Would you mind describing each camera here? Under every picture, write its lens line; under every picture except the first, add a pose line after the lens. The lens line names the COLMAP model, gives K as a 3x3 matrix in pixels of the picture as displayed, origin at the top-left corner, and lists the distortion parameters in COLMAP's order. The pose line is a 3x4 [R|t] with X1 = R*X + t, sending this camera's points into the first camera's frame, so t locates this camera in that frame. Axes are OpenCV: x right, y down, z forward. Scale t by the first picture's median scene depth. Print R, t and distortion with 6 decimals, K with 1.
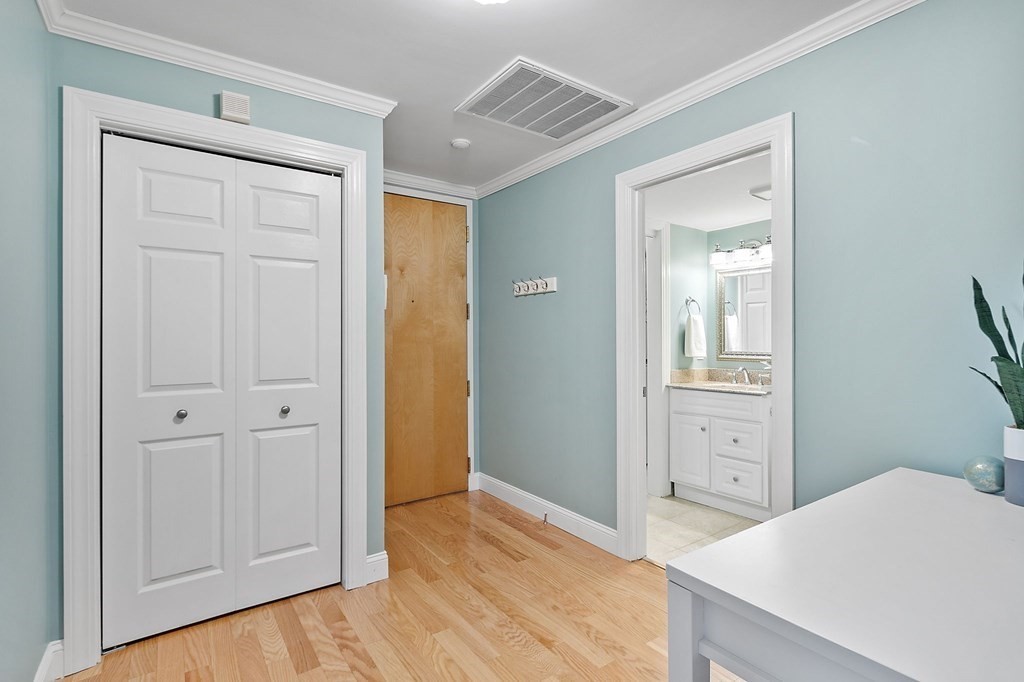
lens RADIAL K [[490.4, 0, 515.8], [0, 490.4, 337.6], [0, 0, 1]] dist [-0.015298, -0.000748]
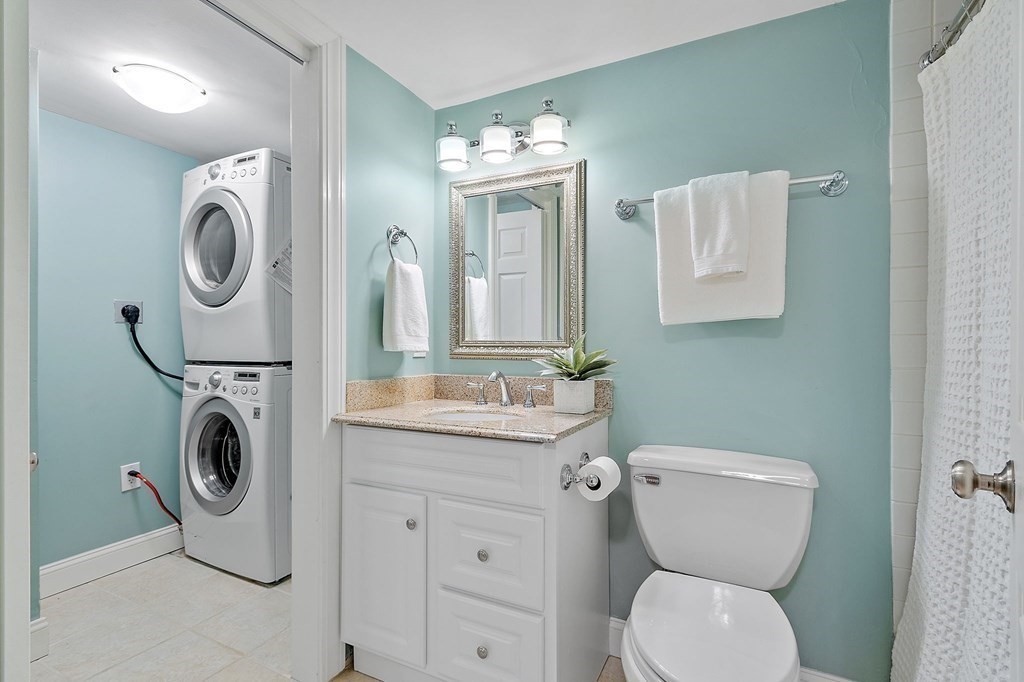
lens RADIAL K [[490.4, 0, 511.6], [0, 490.4, 339.2], [0, 0, 1]] dist [-0.015298, -0.000748]
pose [[0.887214, 0.003766, 0.461343, 0.238799], [-0.004016, 0.999992, -0.000439, 0.027029], [-0.461341, -0.001463, 0.887222, 0.531239]]
